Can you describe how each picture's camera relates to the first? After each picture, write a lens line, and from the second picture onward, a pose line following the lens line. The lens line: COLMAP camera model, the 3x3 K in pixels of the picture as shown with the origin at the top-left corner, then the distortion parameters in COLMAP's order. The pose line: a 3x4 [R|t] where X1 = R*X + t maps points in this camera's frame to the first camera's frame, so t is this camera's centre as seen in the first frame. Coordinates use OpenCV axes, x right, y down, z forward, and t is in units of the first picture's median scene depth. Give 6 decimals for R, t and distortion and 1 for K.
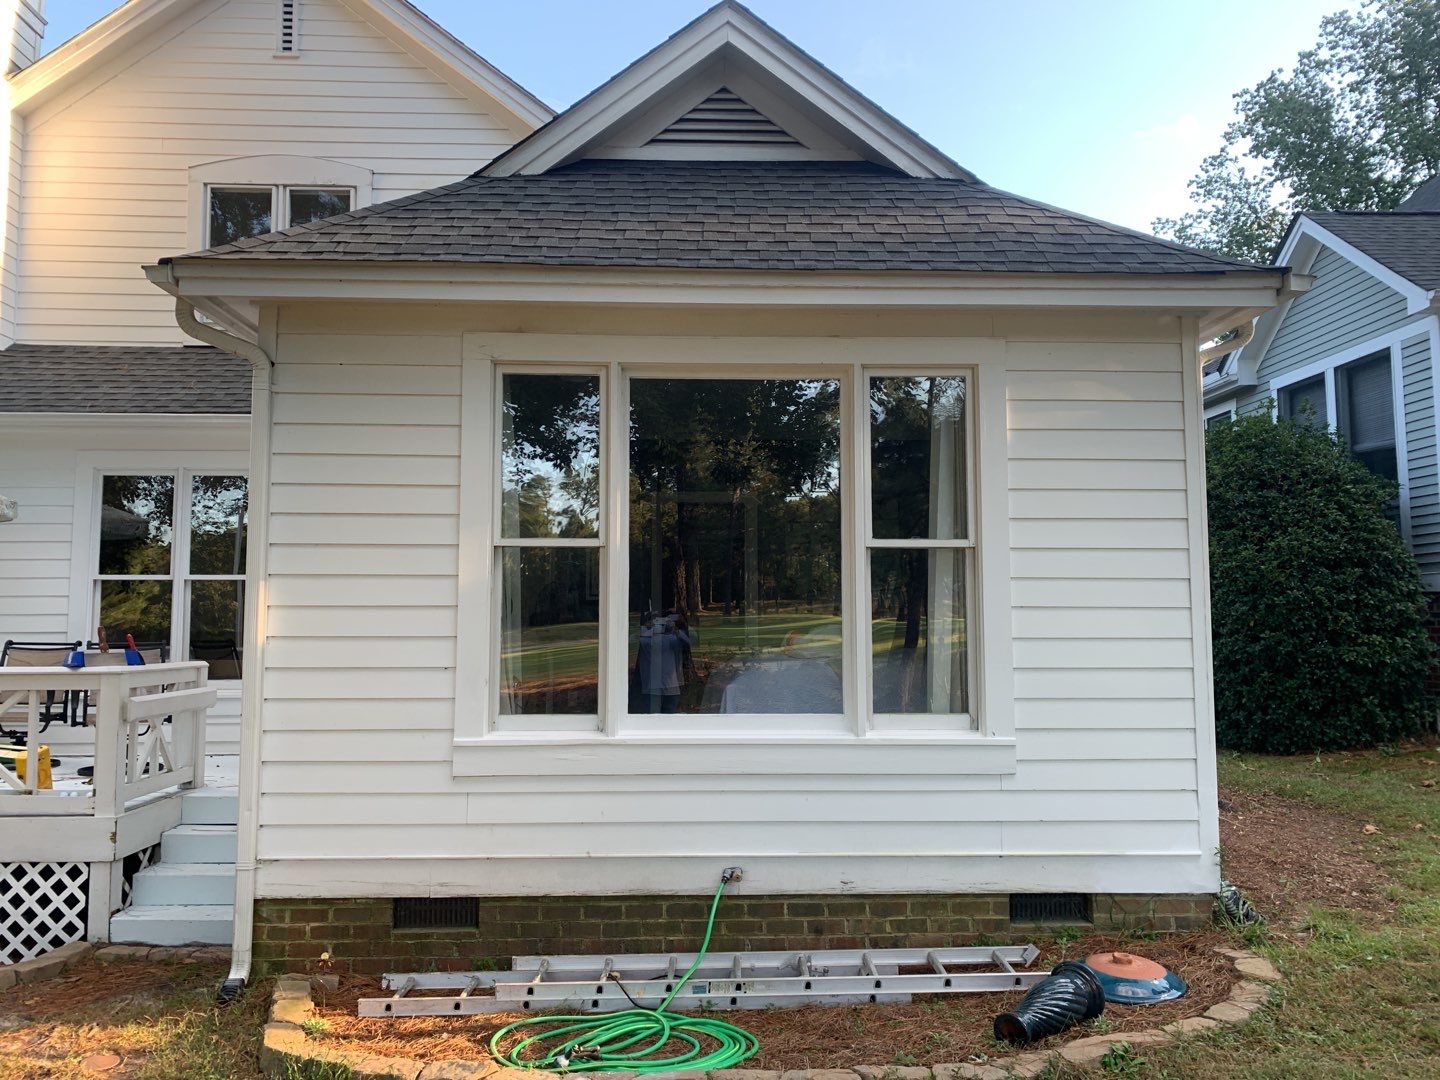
lens RADIAL K [[1090.3, 0, 708.7], [0, 1090.3, 535.7], [0, 0, 1]] dist [0.033135, -0.035823]
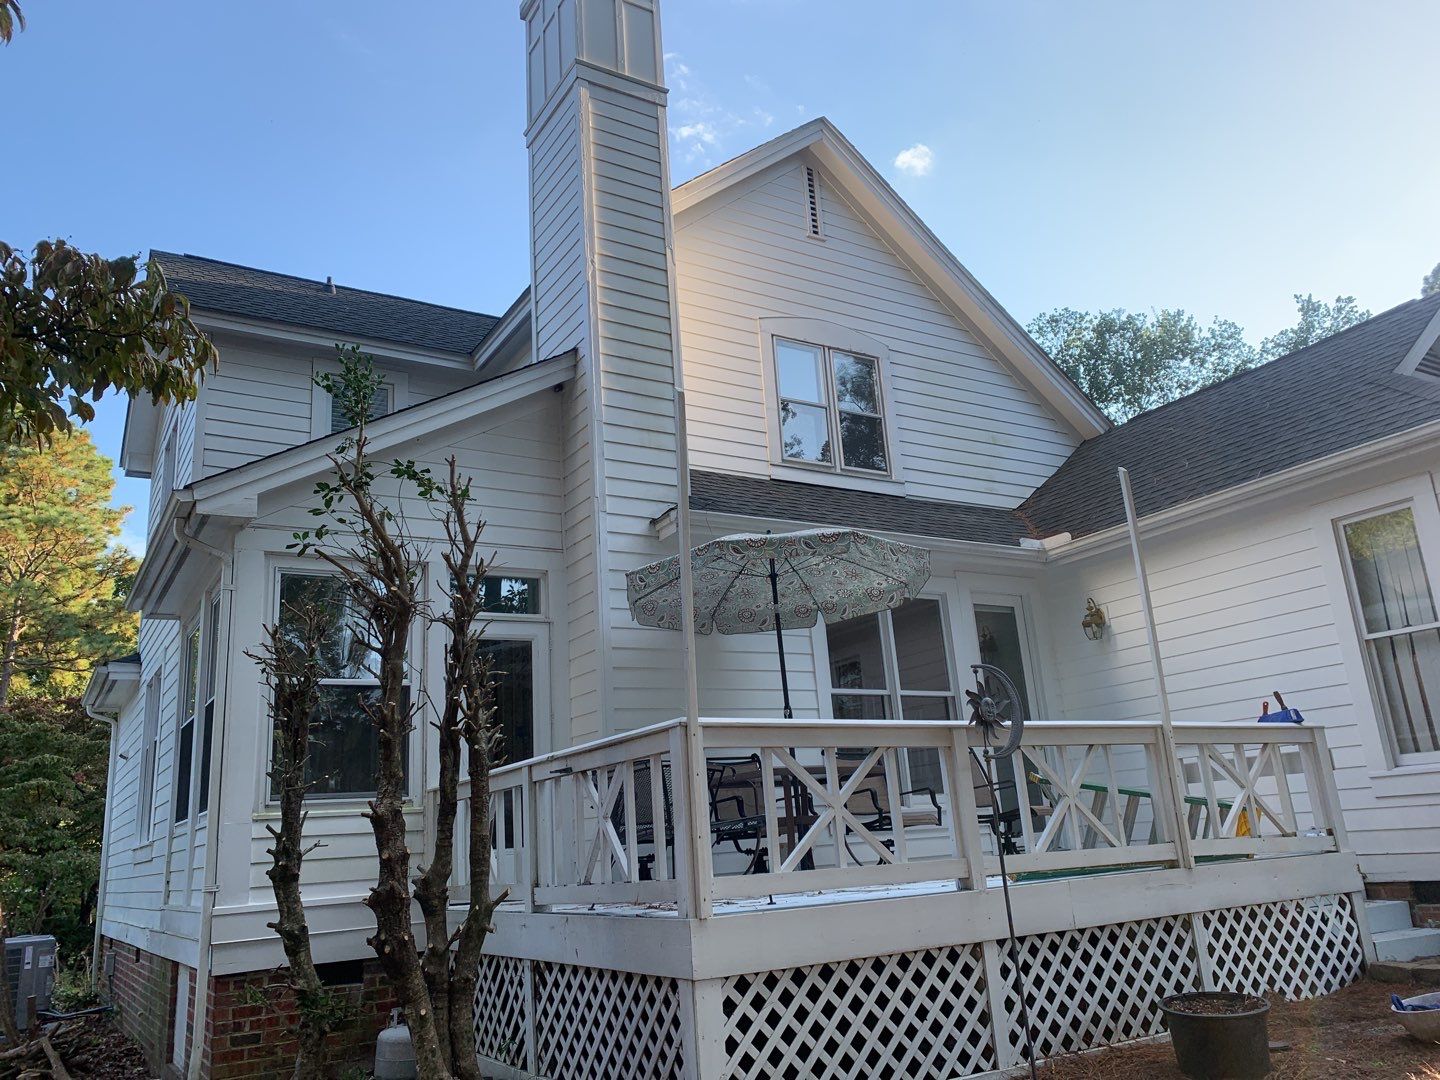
lens RADIAL K [[1090.3, 0, 708.7], [0, 1090.3, 535.7], [0, 0, 1]] dist [0.033135, -0.035823]
pose [[0.871604, 0.077664, 0.484020, -1.737010], [0.026750, 0.978364, -0.205154, 0.151118], [-0.489481, 0.191761, 0.850668, 0.282581]]
